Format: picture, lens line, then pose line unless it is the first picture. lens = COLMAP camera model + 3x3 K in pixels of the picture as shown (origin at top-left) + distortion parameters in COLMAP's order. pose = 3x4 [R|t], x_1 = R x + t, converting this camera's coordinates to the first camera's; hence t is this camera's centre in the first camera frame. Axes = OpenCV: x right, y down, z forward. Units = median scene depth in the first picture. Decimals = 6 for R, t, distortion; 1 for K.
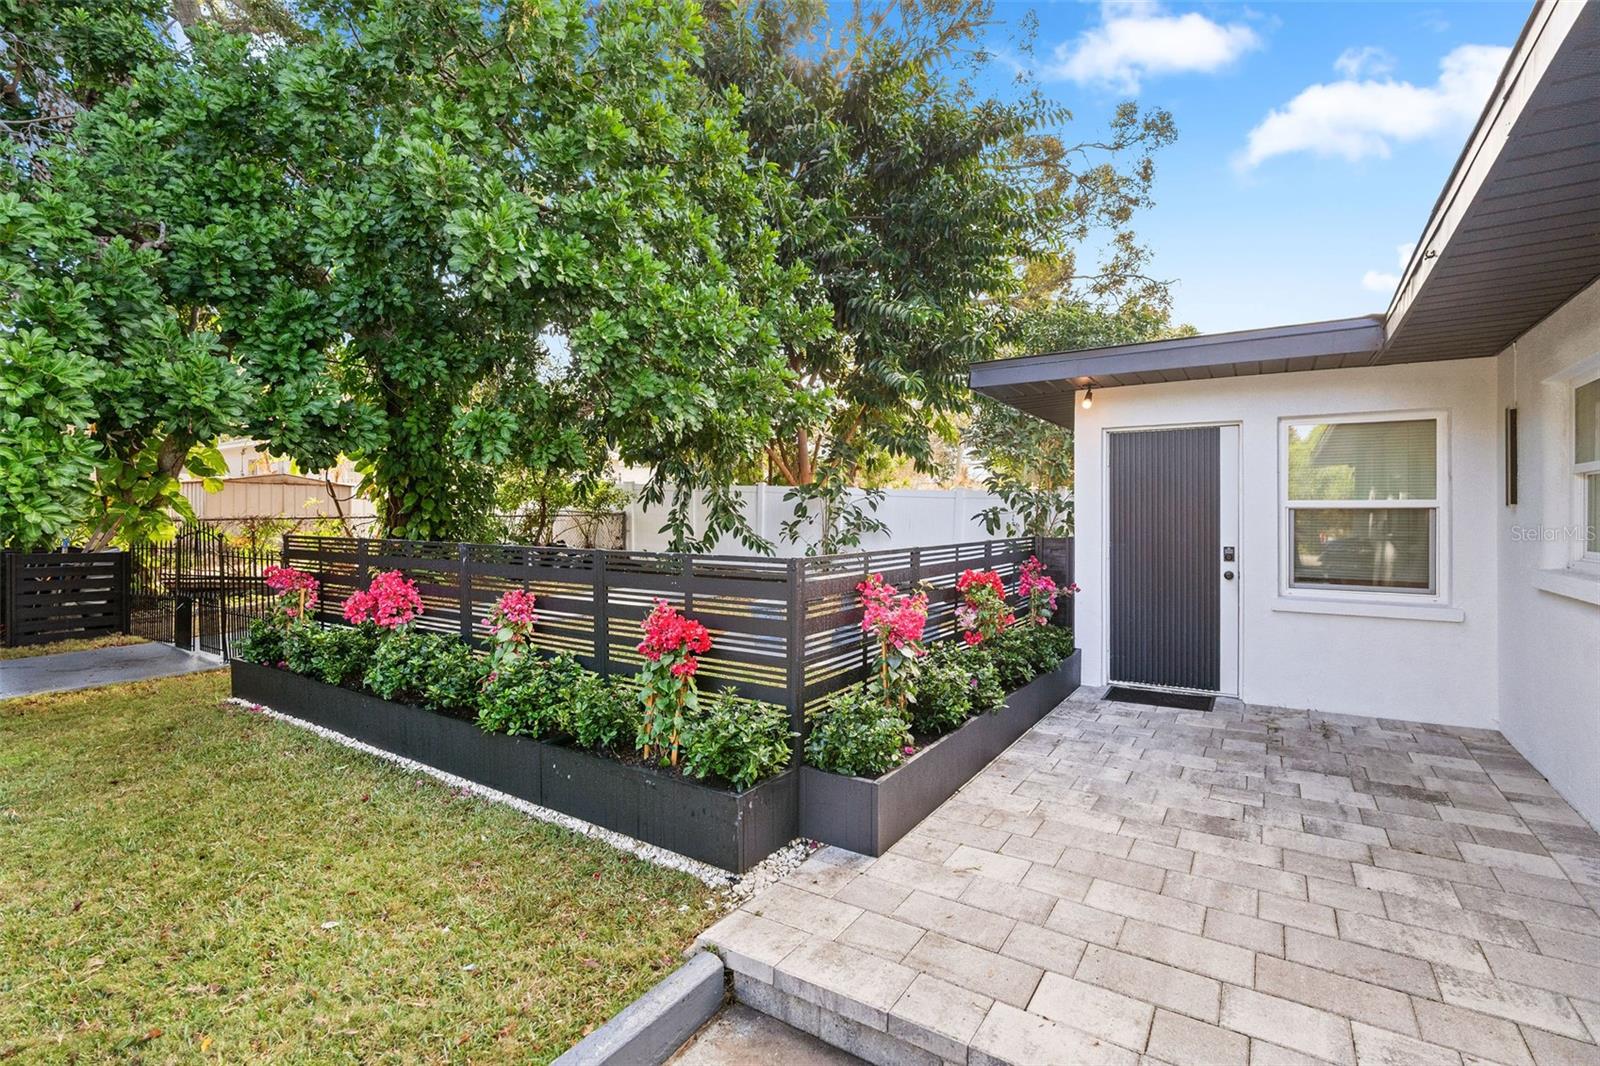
lens RADIAL K [[730.2, 0, 794.7], [0, 730.2, 525.5], [0, 0, 1]] dist [-0.005221, 0.000263]
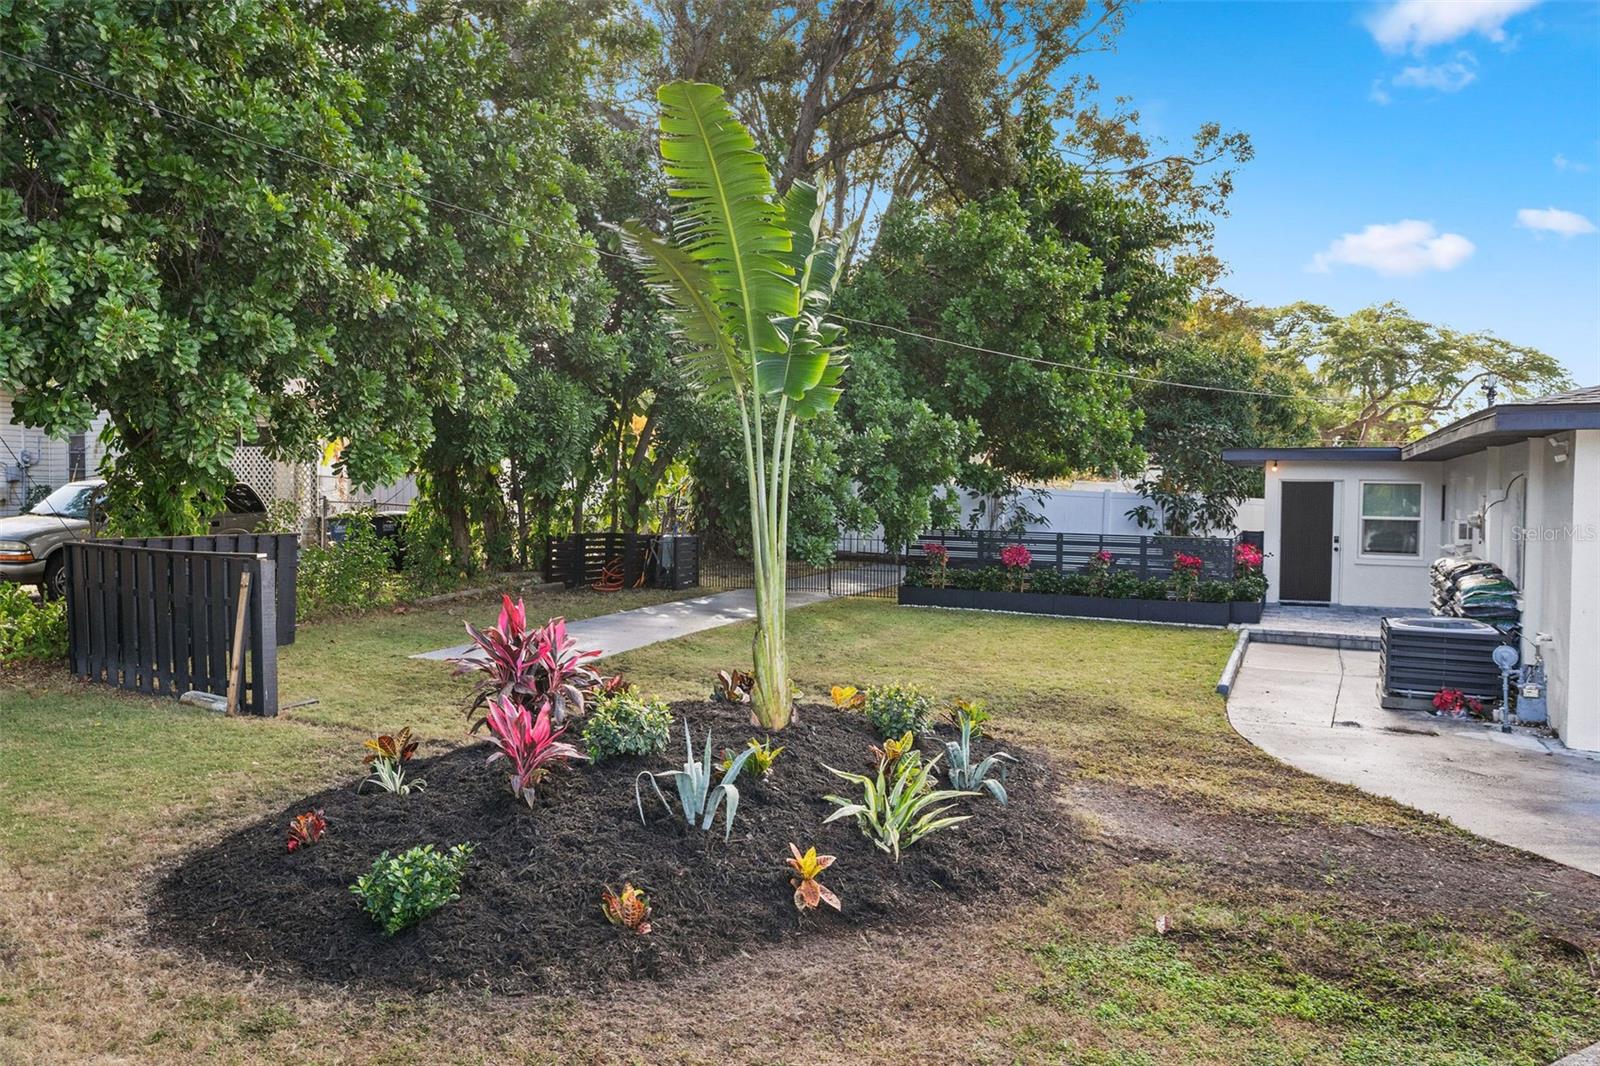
lens RADIAL K [[1013.3, 0, 800.0], [0, 1013.3, 533.0], [0, 0, 1]] dist [-0.001580, -0.000667]
pose [[0.993184, 0.003856, 0.116492, -1.320190], [-0.006844, 0.999657, 0.025262, -0.044877], [-0.116354, -0.025887, 0.992870, -1.782227]]
